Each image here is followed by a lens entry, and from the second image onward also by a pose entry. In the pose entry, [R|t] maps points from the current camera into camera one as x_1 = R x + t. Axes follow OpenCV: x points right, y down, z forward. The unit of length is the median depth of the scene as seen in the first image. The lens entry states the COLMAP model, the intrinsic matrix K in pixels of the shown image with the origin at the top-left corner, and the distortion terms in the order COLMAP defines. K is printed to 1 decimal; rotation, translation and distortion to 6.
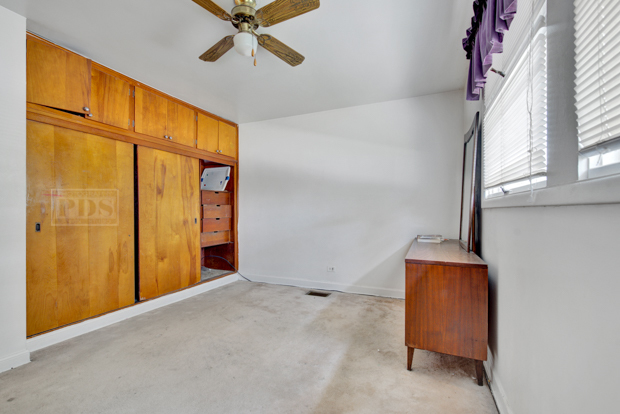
lens RADIAL K [[280.1, 0, 309.4], [0, 280.1, 210.1], [0, 0, 1]] dist [-0.002141, 0.000415]
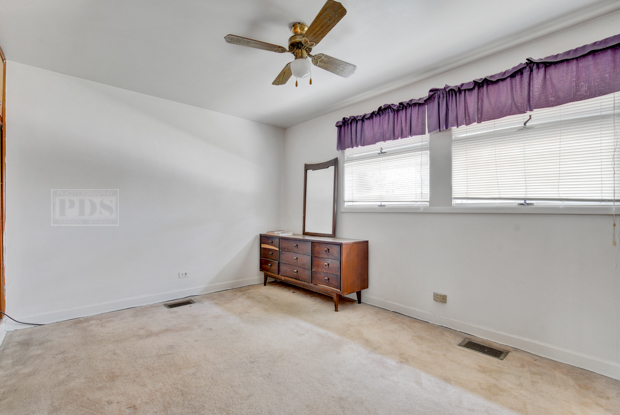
lens RADIAL K [[276.5, 0, 309.6], [0, 276.5, 208.3], [0, 0, 1]] dist [0.002126, 0.000299]
pose [[0.430026, 0.016402, 0.902667, -0.704615], [-0.009671, 0.999861, -0.013561, -0.003427], [-0.902765, -0.002898, 0.430125, 0.271694]]
